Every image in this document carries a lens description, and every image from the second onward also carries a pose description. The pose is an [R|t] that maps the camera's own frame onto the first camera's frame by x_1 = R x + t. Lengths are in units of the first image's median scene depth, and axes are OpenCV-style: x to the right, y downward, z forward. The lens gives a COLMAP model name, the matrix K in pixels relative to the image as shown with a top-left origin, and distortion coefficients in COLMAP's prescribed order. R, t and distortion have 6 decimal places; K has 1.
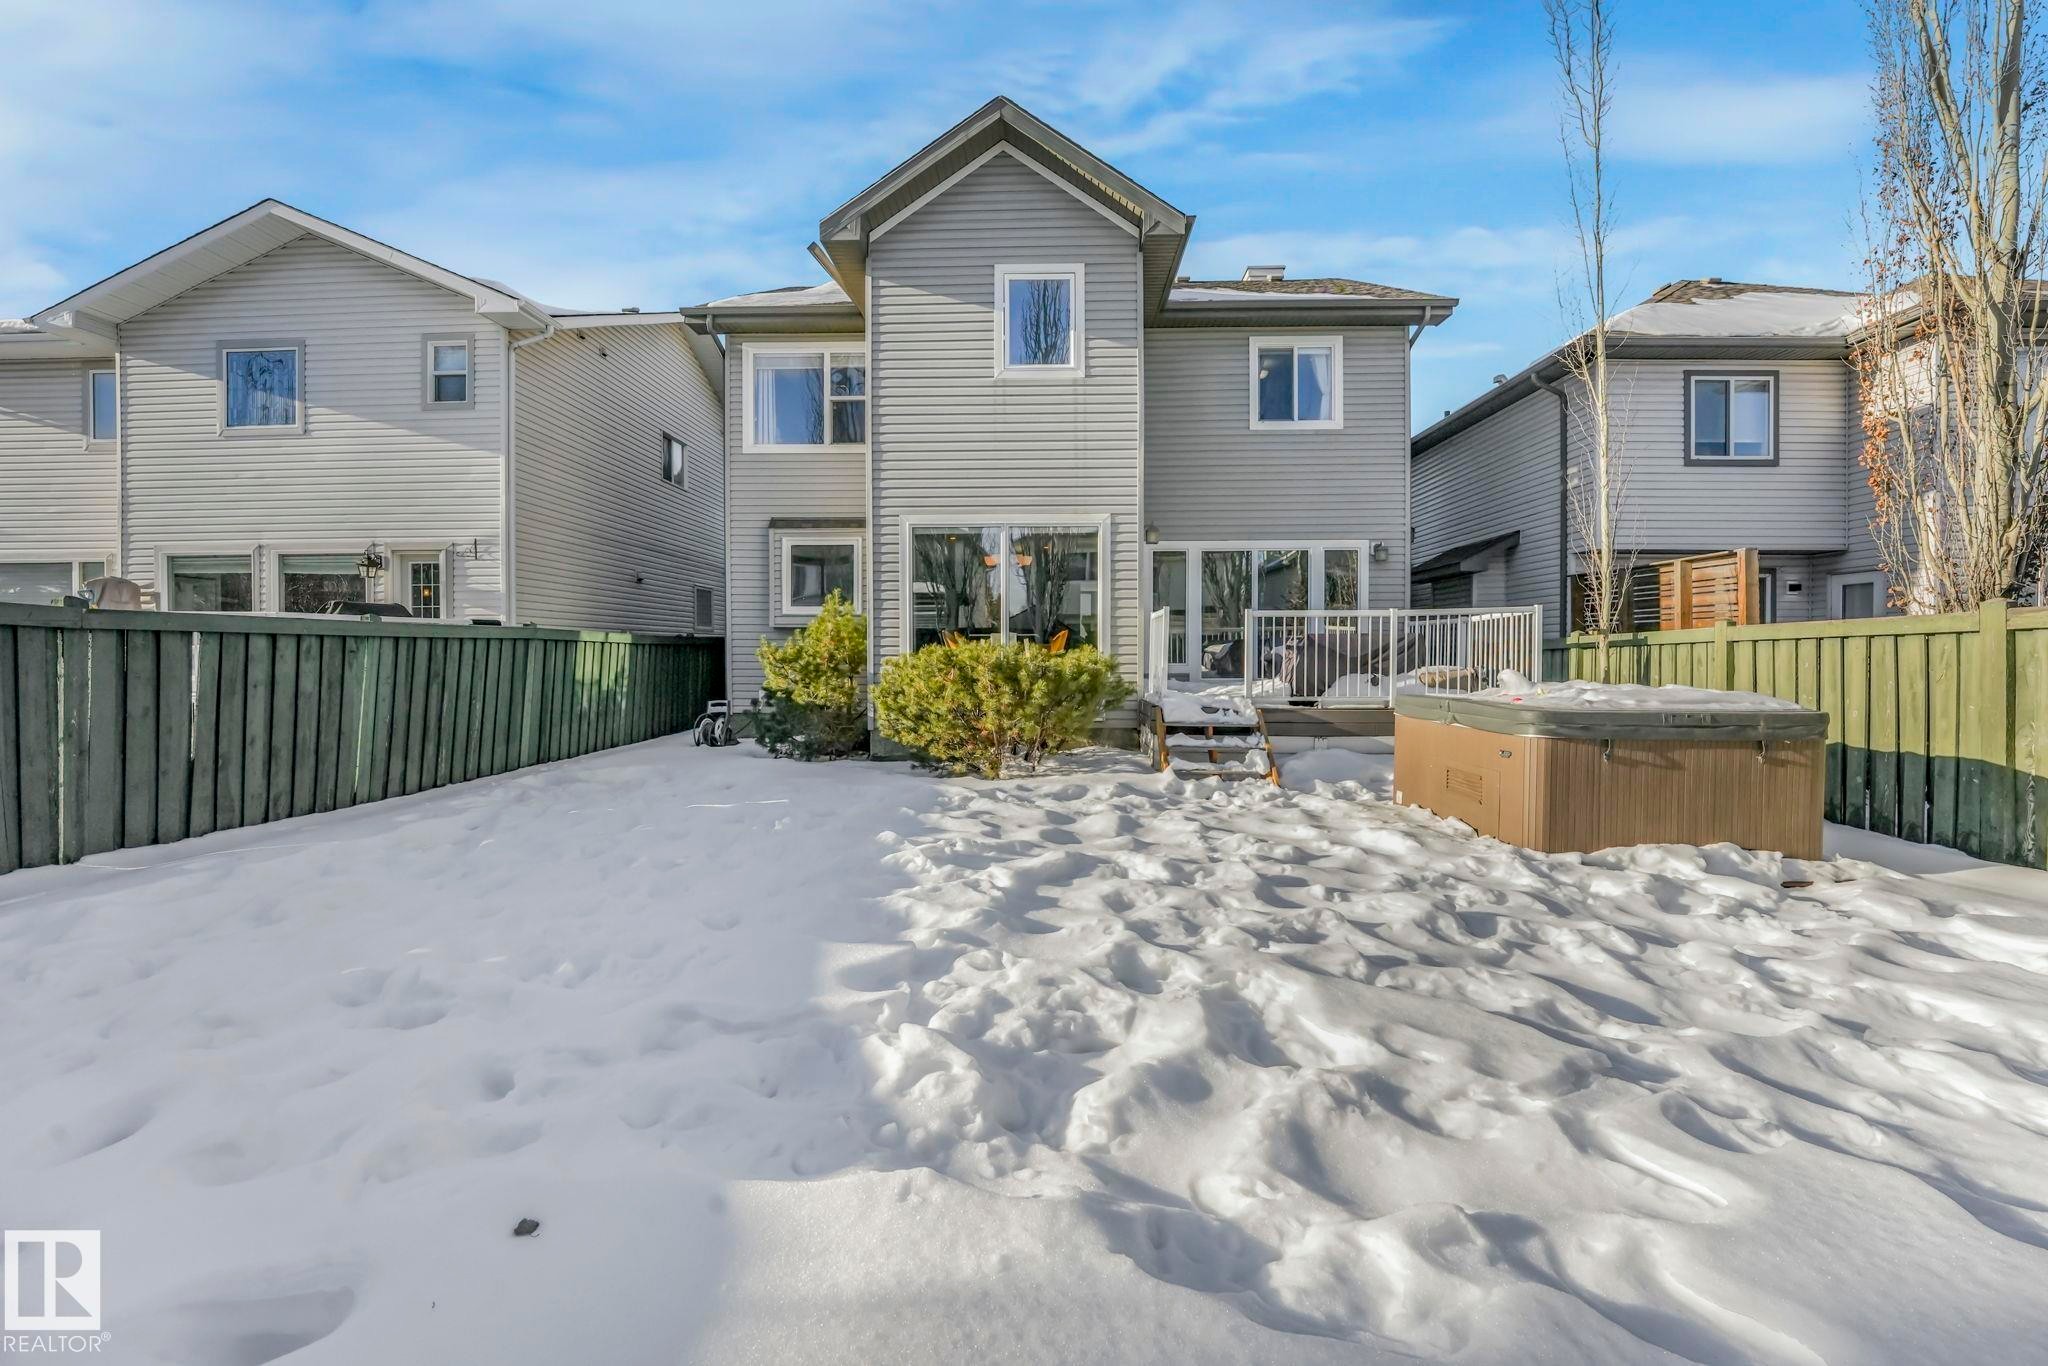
lens RADIAL K [[854.7, 0, 1020.2], [0, 854.7, 687.6], [0, 0, 1]] dist [-0.030246, 0.000447]
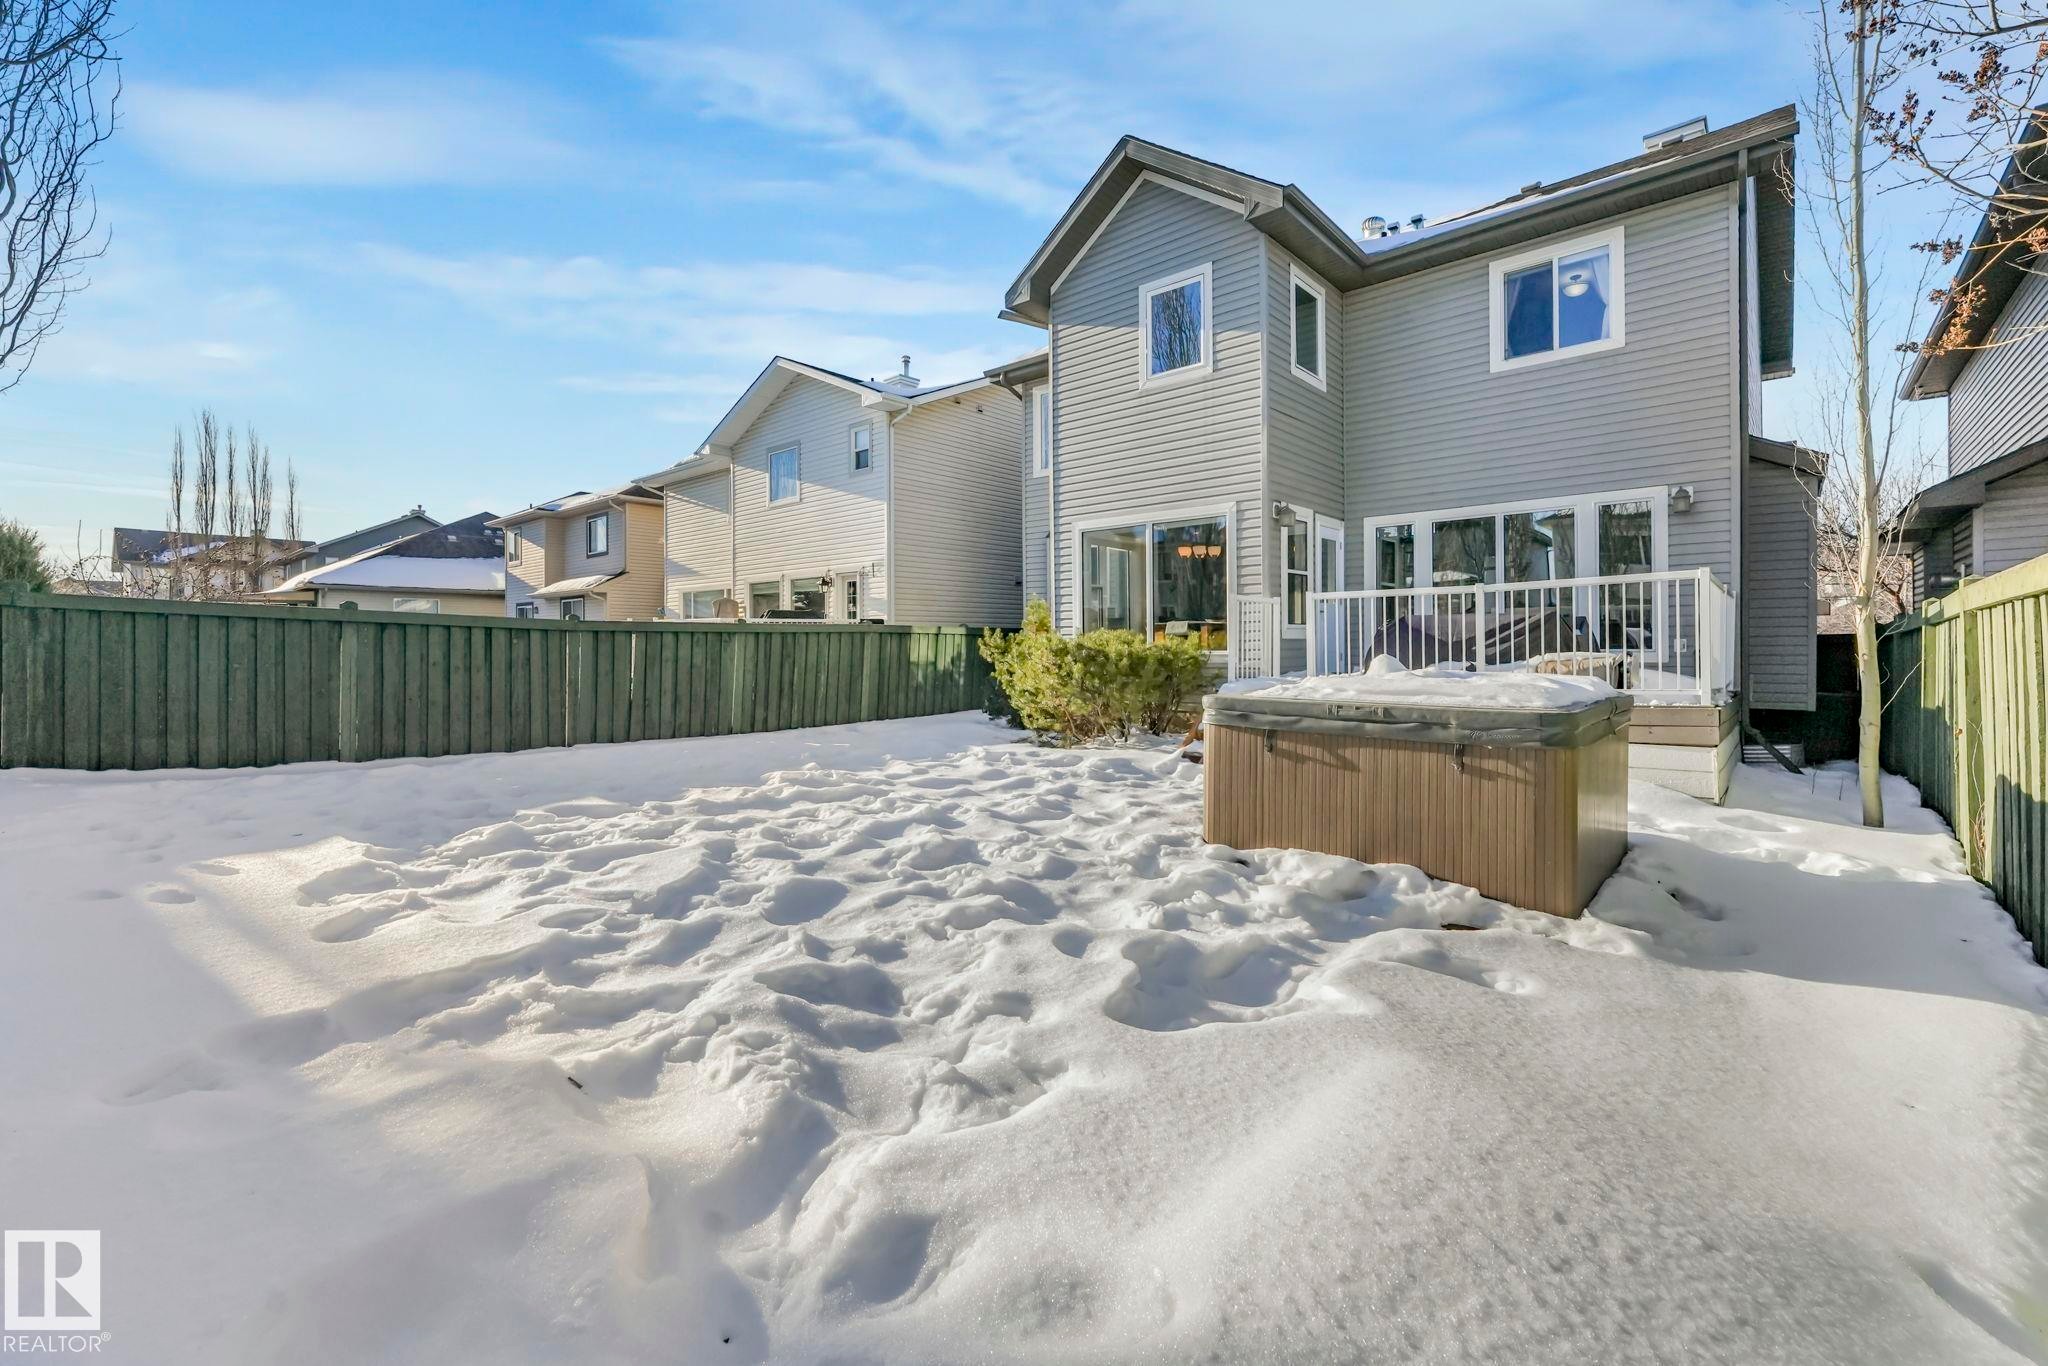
lens RADIAL K [[877.3, 0, 1025.2], [0, 877.3, 665.2], [0, 0, 1]] dist [0.001120, 0.000150]
pose [[0.754585, 0.011924, -0.656094, 0.607044], [-0.020791, 0.999767, -0.005742, 0.001288], [0.655873, 0.017974, 0.754657, 0.054632]]
